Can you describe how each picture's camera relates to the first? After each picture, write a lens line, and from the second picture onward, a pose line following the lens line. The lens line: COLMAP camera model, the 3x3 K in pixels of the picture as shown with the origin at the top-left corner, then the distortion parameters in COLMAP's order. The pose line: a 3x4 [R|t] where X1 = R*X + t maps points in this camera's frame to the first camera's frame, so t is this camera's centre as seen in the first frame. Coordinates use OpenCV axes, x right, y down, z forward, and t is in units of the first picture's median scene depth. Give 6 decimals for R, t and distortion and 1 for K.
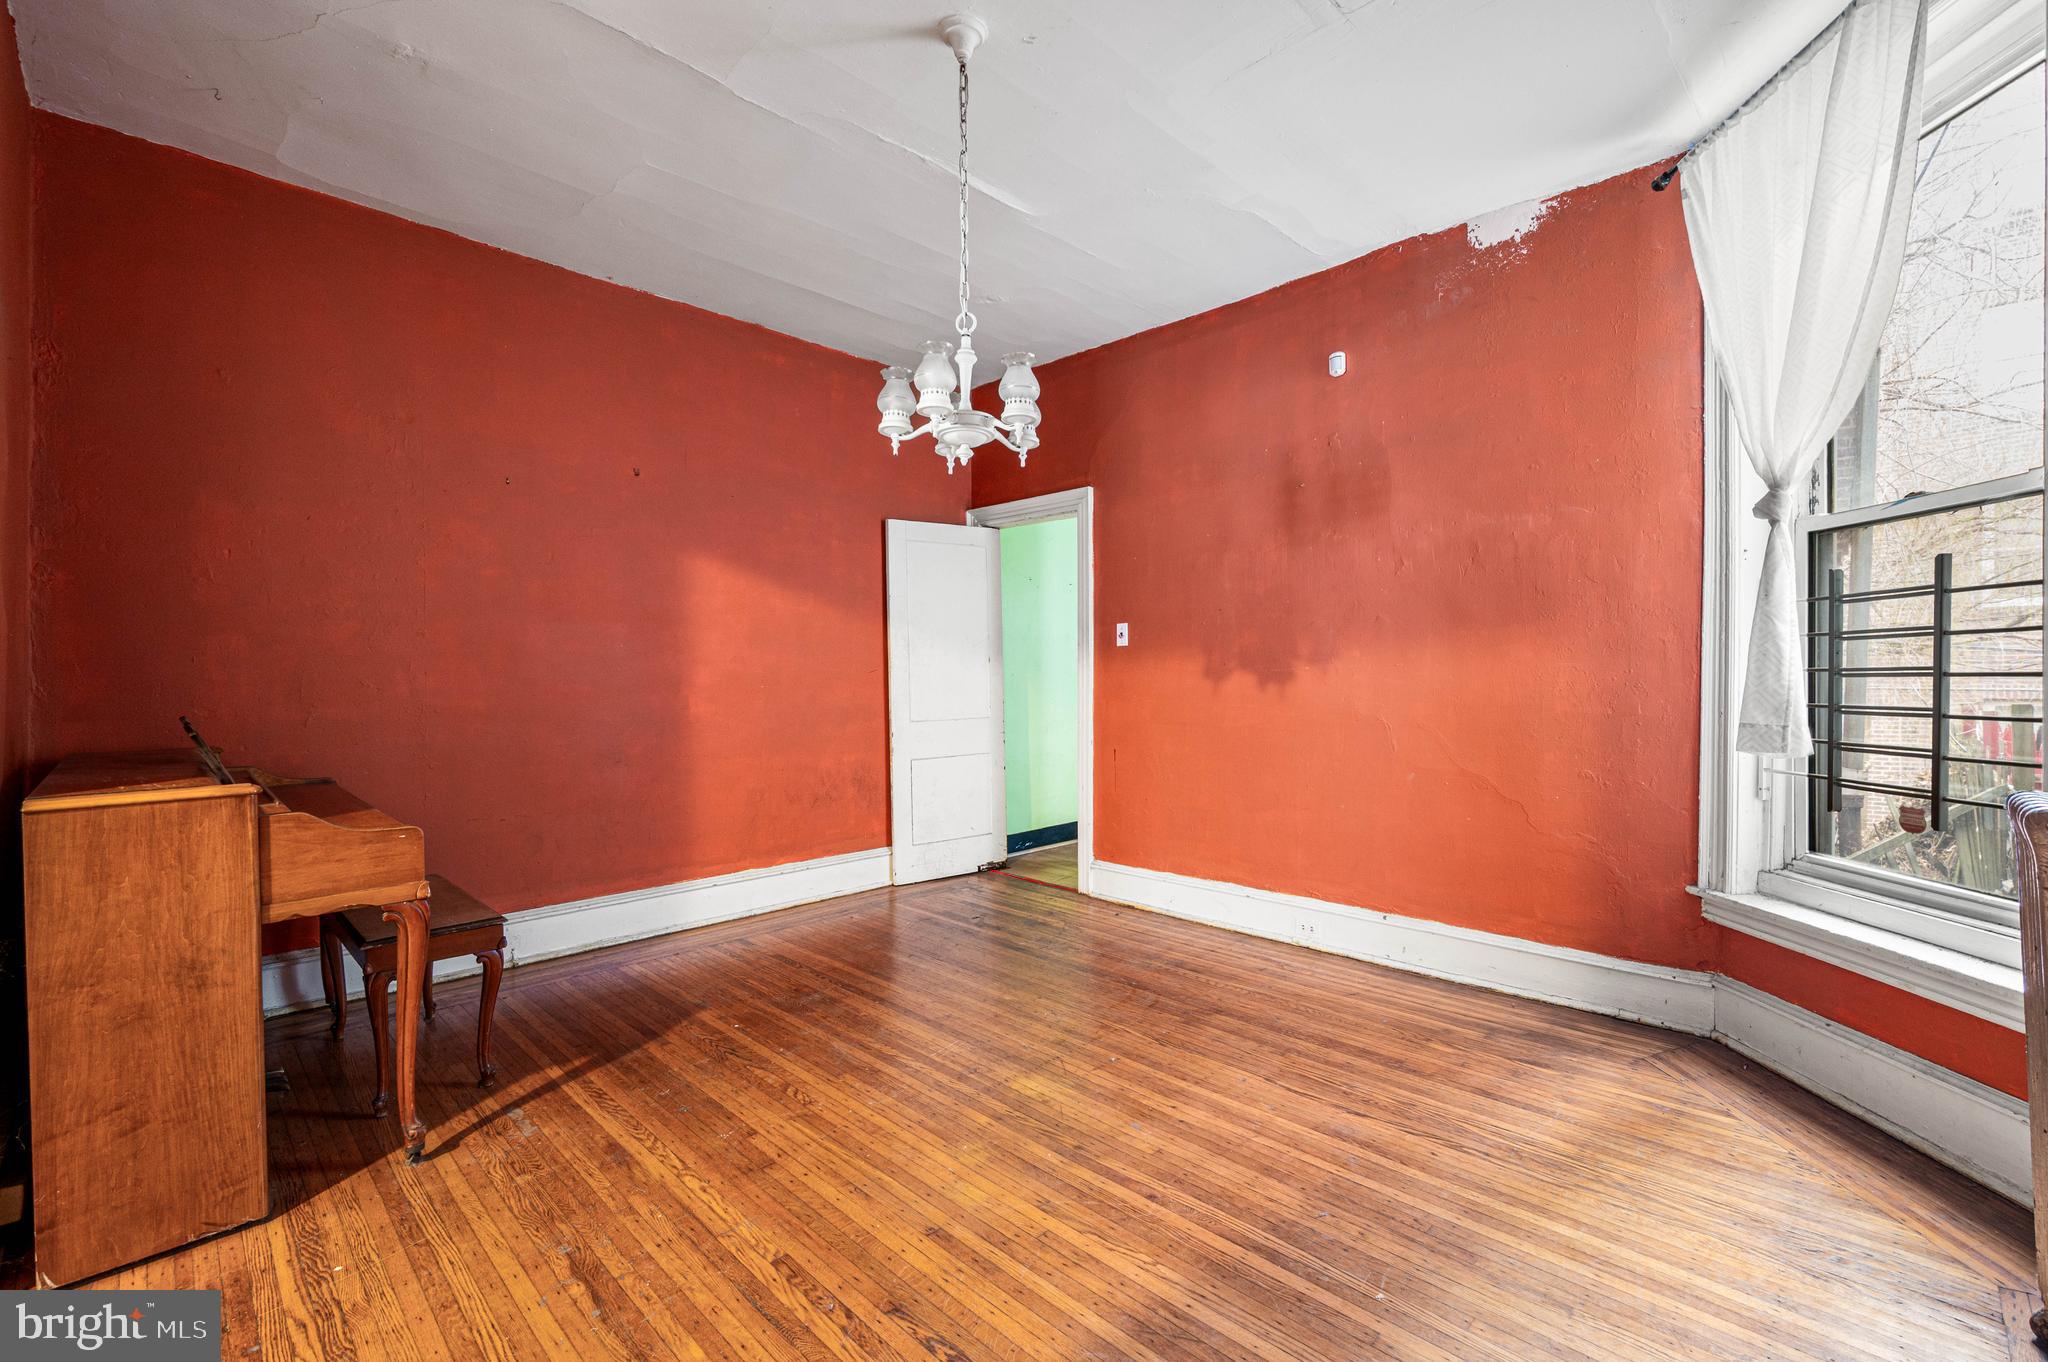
lens RADIAL K [[869.7, 0, 1024.0], [0, 869.7, 681.0], [0, 0, 1]] dist [-0.000231, -0.000024]
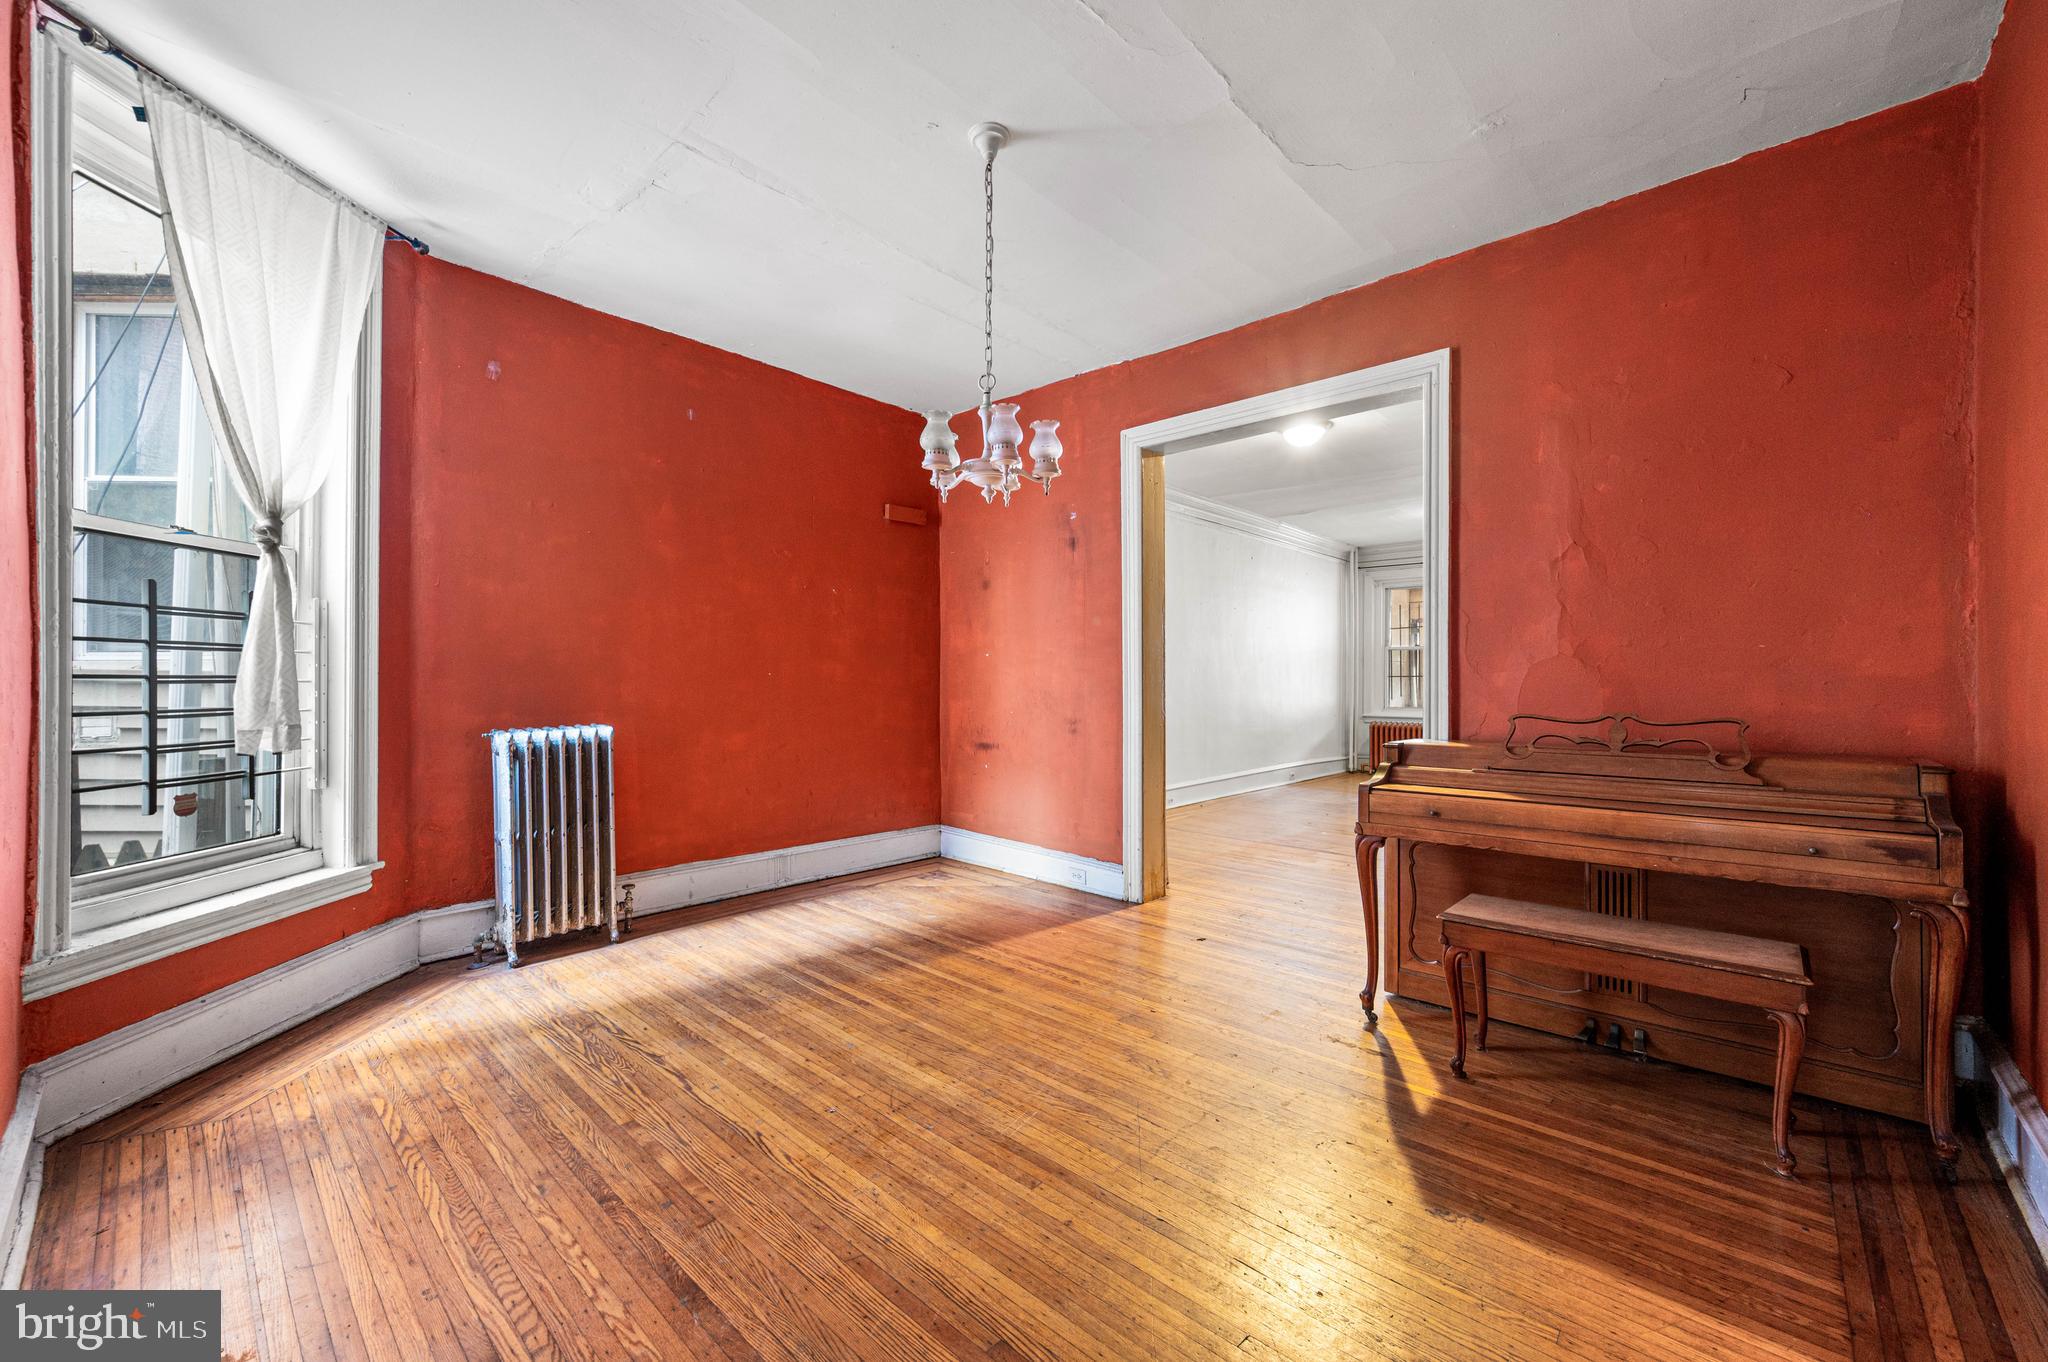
lens RADIAL K [[819.0, 0, 1033.4], [0, 819.0, 688.1], [0, 0, 1]] dist [-0.001677, 0.000098]
pose [[-0.998783, 0.002104, -0.049273, -0.074380], [0.001307, 0.999868, 0.016205, -0.015401], [0.049301, 0.016121, -0.998654, 2.149969]]
